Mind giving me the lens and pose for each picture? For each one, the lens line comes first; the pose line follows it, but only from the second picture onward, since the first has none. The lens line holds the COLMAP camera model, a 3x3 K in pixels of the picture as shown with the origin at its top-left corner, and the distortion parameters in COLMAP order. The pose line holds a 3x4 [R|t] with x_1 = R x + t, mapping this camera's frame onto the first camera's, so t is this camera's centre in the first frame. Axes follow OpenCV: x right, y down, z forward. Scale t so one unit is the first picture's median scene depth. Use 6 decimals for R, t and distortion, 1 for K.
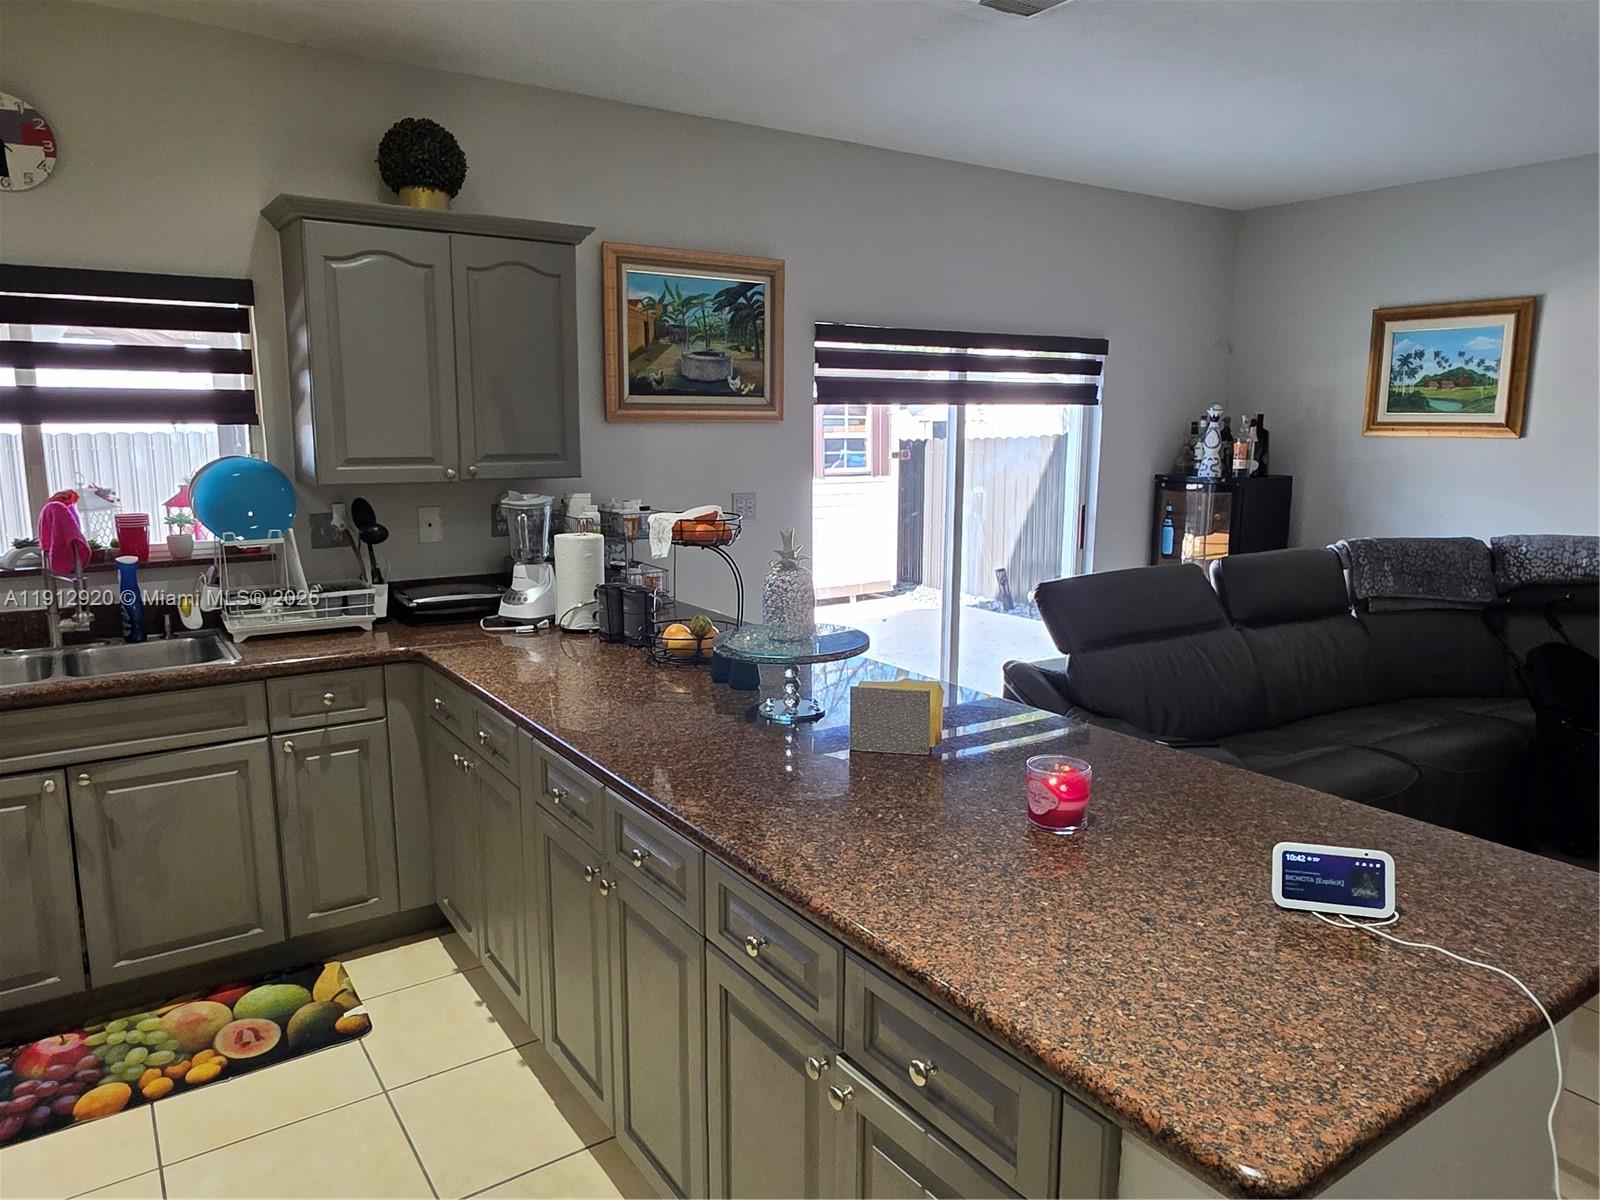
lens RADIAL K [[1067.0, 0, 805.8], [0, 1067.0, 598.5], [0, 0, 1]] dist [0.008164, -0.003130]
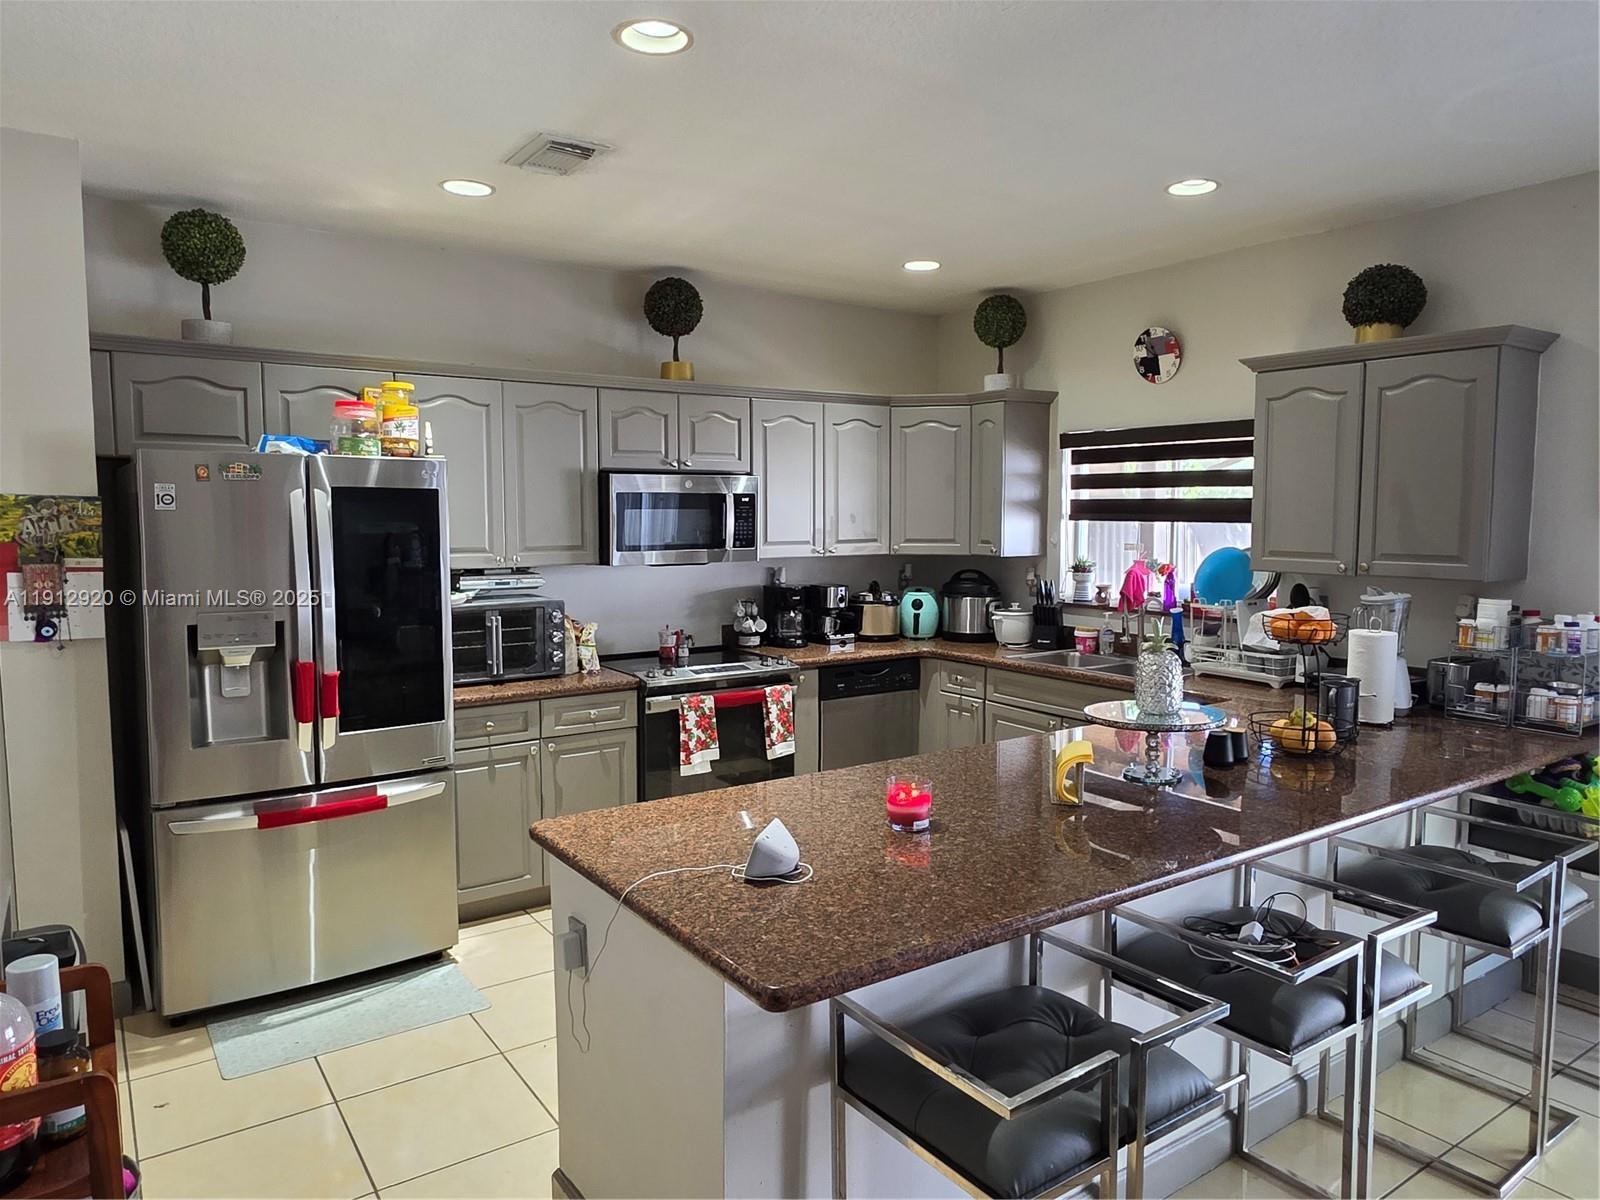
lens RADIAL K [[1067.0, 0, 808.1], [0, 1067.0, 594.4], [0, 0, 1]] dist [0.008164, -0.003130]
pose [[-0.010384, 0.090431, -0.995849, 0.882973], [-0.176128, 0.980167, 0.090843, -0.100986], [0.984313, 0.176340, 0.005749, 0.465375]]
